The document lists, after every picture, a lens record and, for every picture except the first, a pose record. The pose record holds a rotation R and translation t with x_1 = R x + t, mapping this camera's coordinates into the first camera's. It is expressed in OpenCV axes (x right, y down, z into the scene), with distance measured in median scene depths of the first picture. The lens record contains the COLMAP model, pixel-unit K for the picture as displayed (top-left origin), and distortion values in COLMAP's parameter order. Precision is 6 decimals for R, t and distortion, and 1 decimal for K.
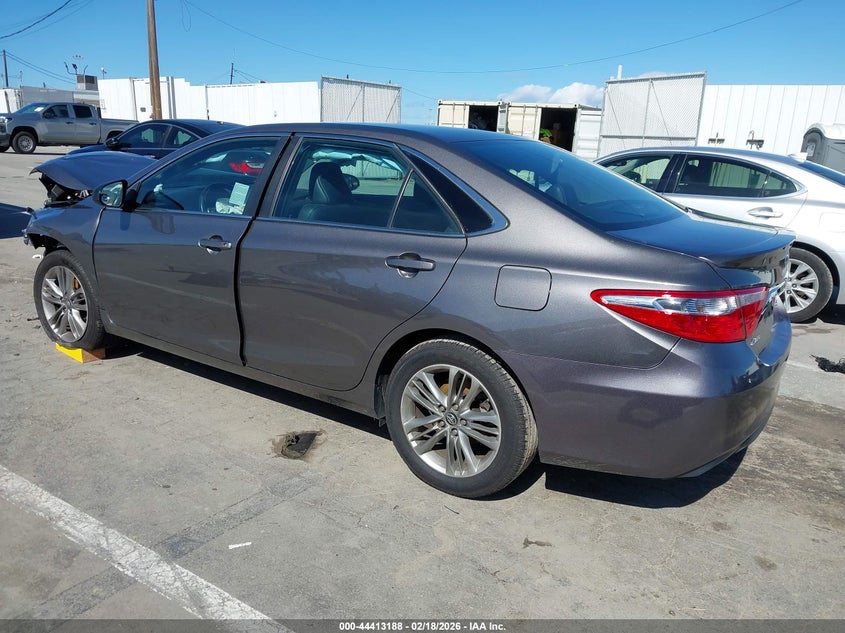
lens RADIAL K [[672.1, 0, 422.5], [0, 672.1, 316.5], [0, 0, 1]] dist [-0.003441, -0.002879]
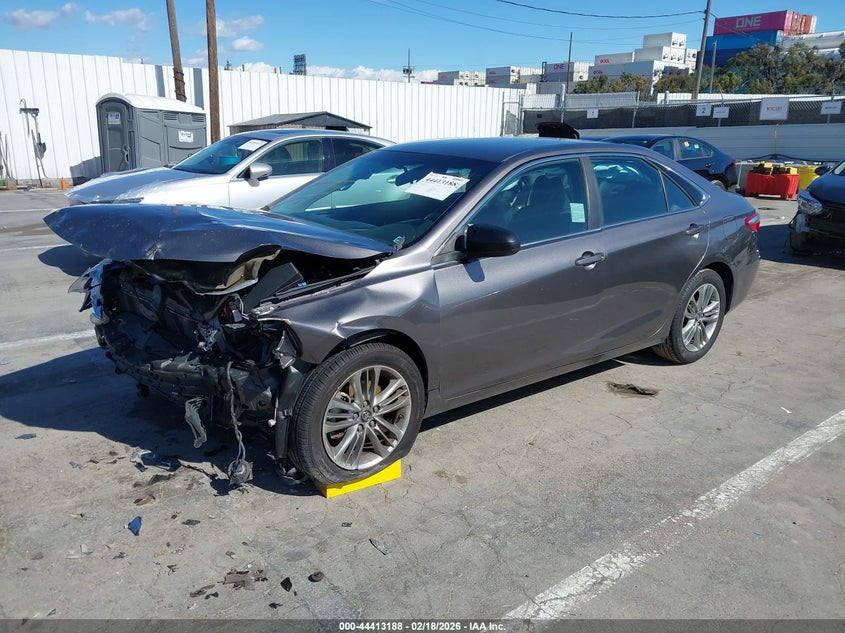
lens RADIAL K [[672.1, 0, 422.5], [0, 672.1, 316.5], [0, 0, 1]] dist [-0.003441, -0.002879]
pose [[0.300081, -0.290645, 0.908558, -1.221430], [0.230760, 0.946282, 0.226496, -0.282388], [-0.925582, 0.141691, 0.351030, 0.753456]]
